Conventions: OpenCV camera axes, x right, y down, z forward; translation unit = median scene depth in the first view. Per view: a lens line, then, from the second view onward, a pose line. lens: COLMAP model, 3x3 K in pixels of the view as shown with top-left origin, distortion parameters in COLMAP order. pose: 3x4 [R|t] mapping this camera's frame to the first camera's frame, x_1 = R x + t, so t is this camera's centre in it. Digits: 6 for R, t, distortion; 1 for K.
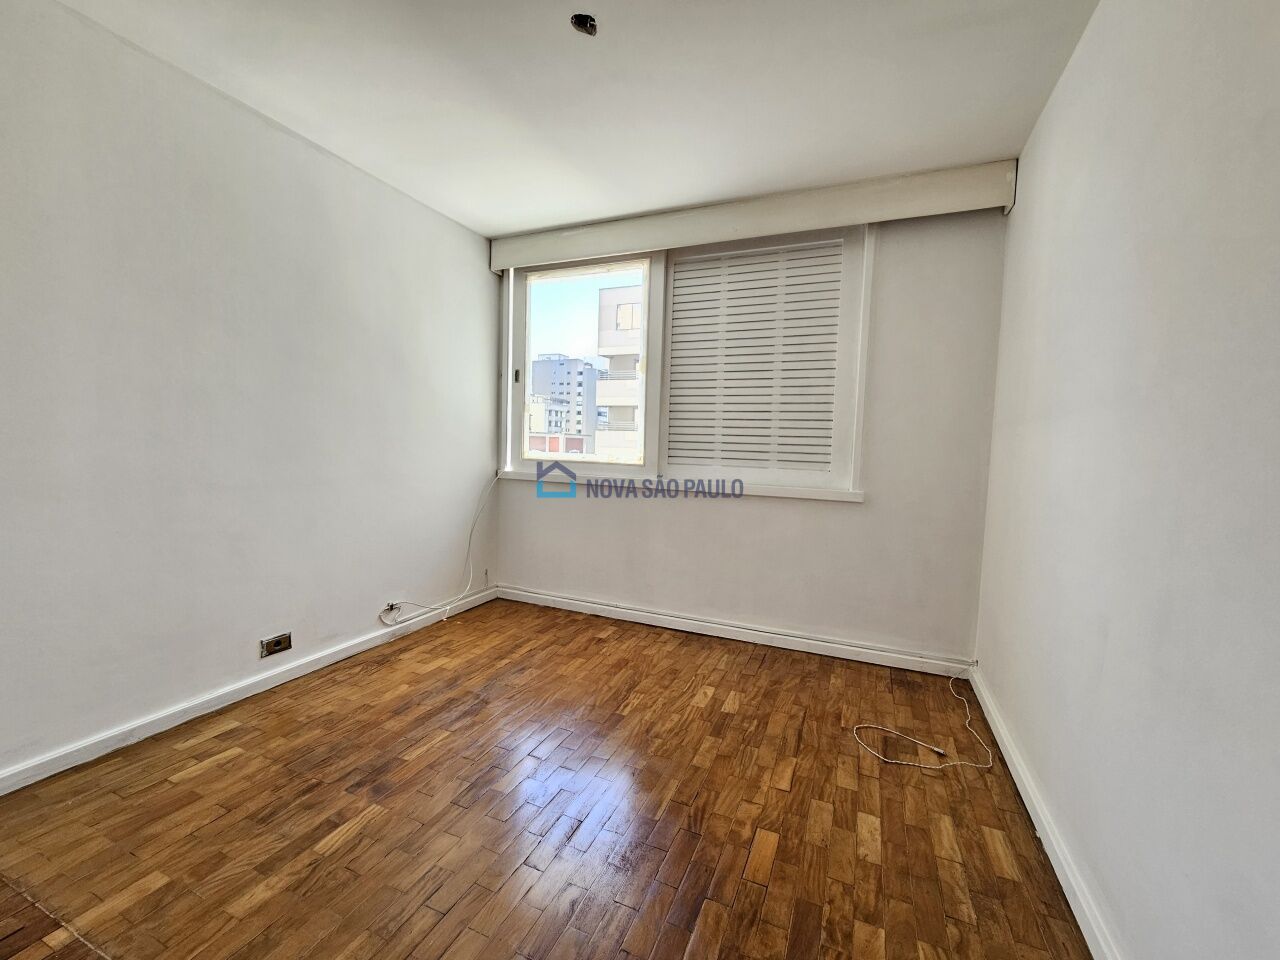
lens RADIAL K [[521.0, 0, 642.4], [0, 521.0, 479.7], [0, 0, 1]] dist [-0.002175, -0.000076]
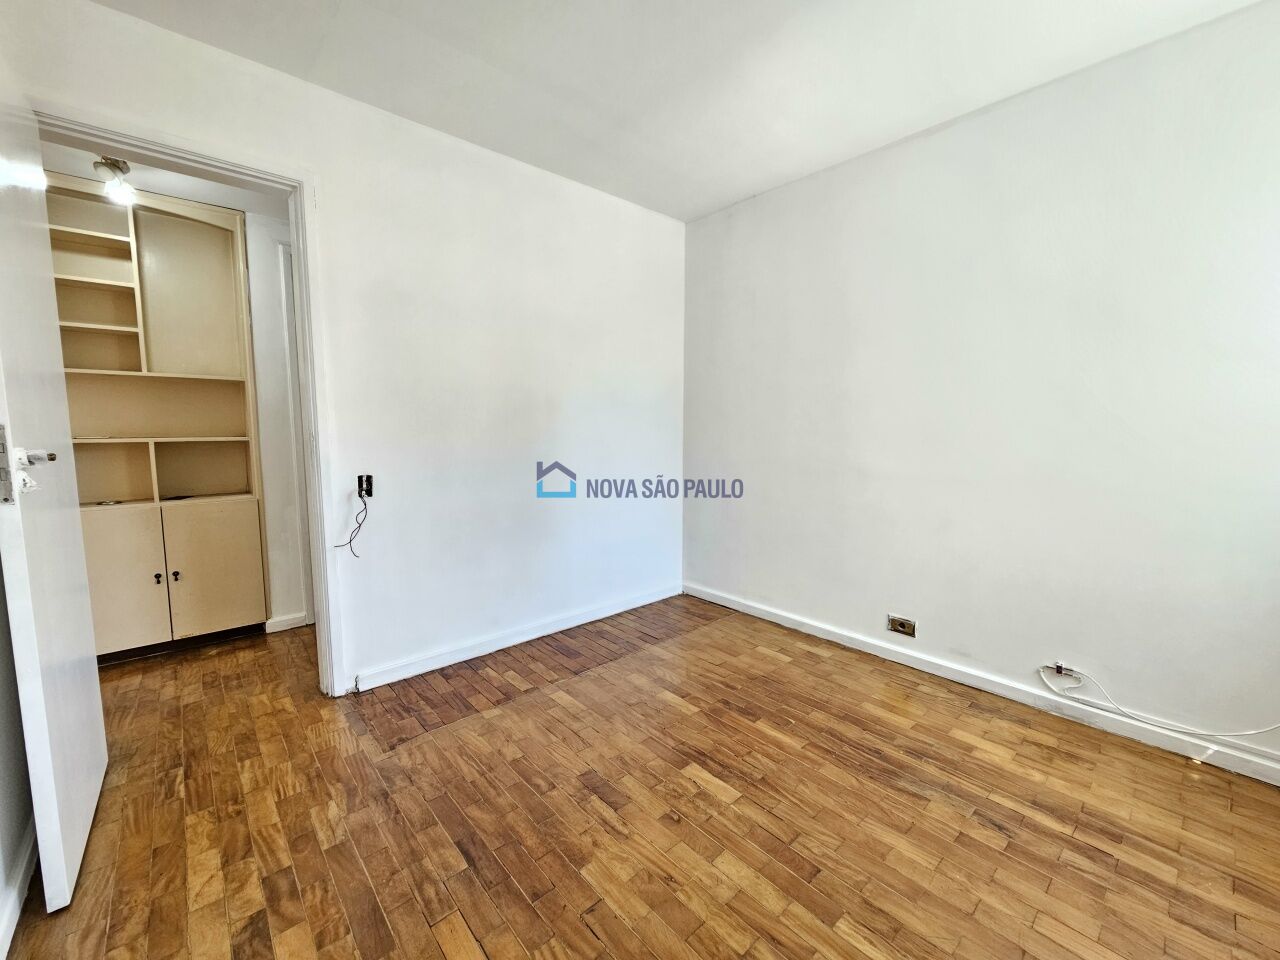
lens RADIAL K [[521.0, 0, 642.1], [0, 521.0, 480.4], [0, 0, 1]] dist [-0.002175, -0.000076]
pose [[-0.423886, 0.061902, -0.903598, 0.477164], [-0.074185, 0.991937, 0.102755, -0.053786], [0.902672, 0.110590, -0.415876, 0.911587]]
